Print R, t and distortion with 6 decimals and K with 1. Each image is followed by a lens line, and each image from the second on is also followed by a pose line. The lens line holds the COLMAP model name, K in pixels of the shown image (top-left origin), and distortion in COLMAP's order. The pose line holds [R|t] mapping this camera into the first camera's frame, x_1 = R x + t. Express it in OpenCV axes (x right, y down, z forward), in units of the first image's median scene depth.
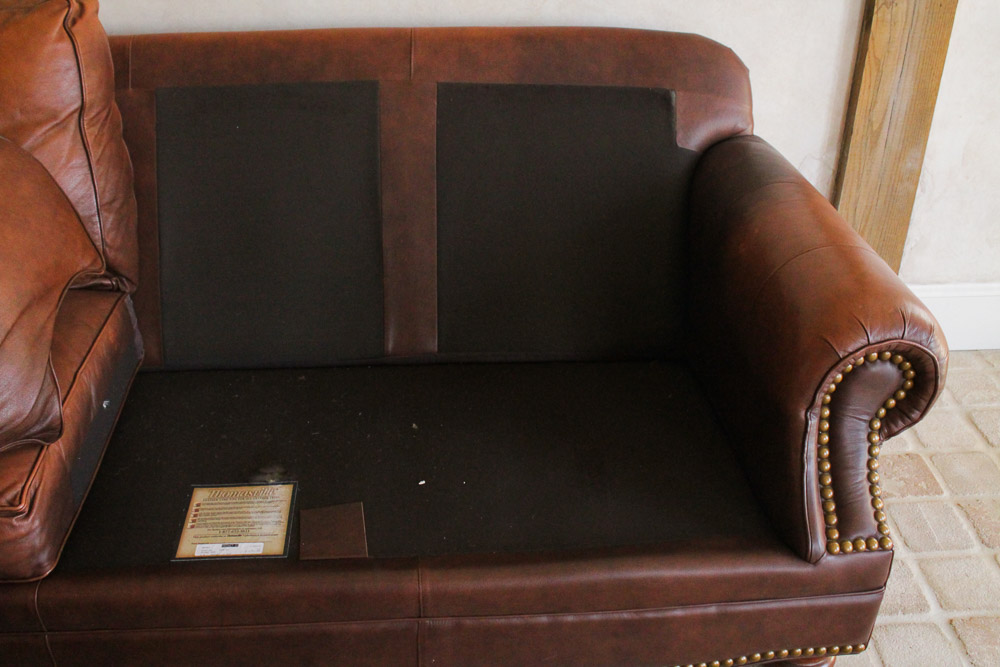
lens RADIAL K [[998.7, 0, 500.0], [0, 998.7, 333.5], [0, 0, 1]] dist [-0.074897, -0.002655]
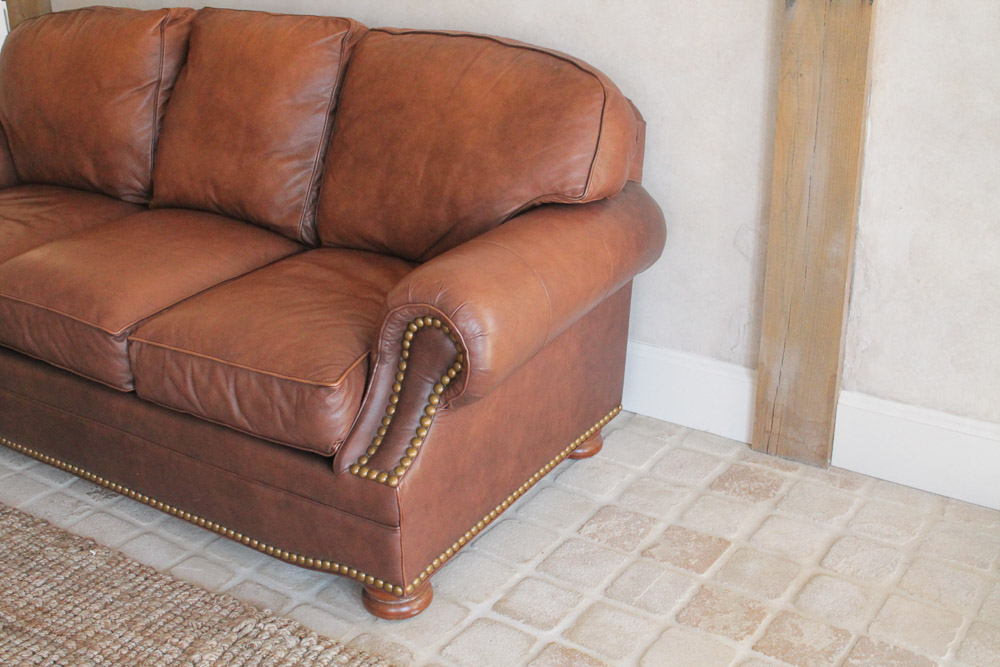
lens RADIAL K [[1186.7, 0, 482.1], [0, 1186.7, 335.1], [0, 0, 1]] dist [-0.092028, -0.000370]
pose [[0.786081, 0.214667, -0.579651, 1.200888], [-0.296043, 0.953959, -0.048184, 0.084436], [0.542619, 0.209478, 0.813439, -0.098574]]
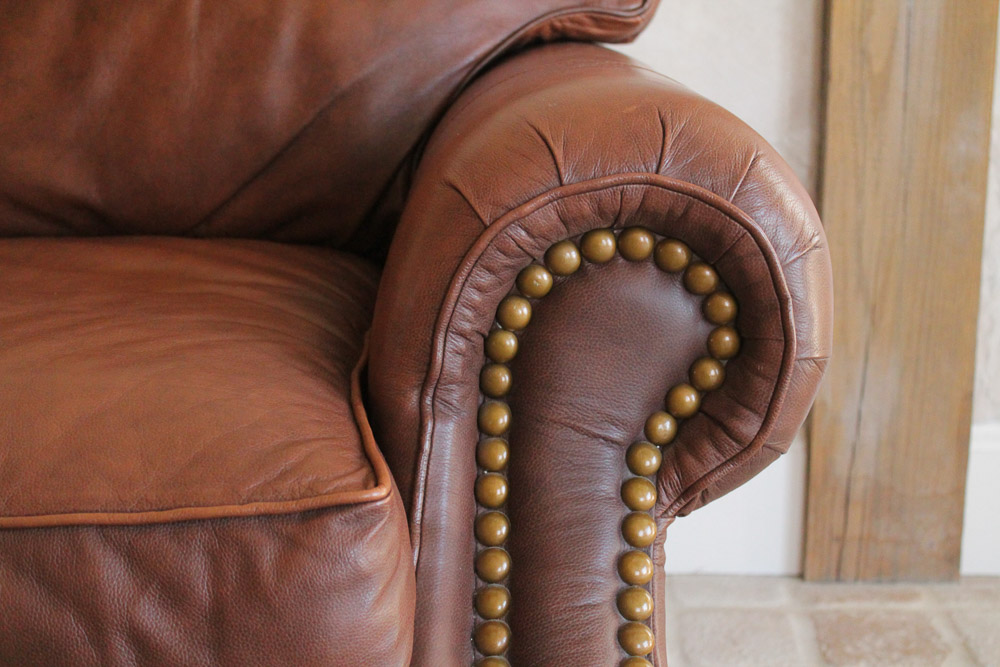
lens RADIAL K [[1466.3, 0, 500.0], [0, 1466.3, 333.5], [0, 0, 1]] dist [-0.019081, -0.024175]
pose [[0.995640, 0.010556, -0.092684, 0.377386], [-0.038310, 0.952191, -0.303092, 0.213681], [0.085053, 0.305321, 0.948443, 0.471782]]
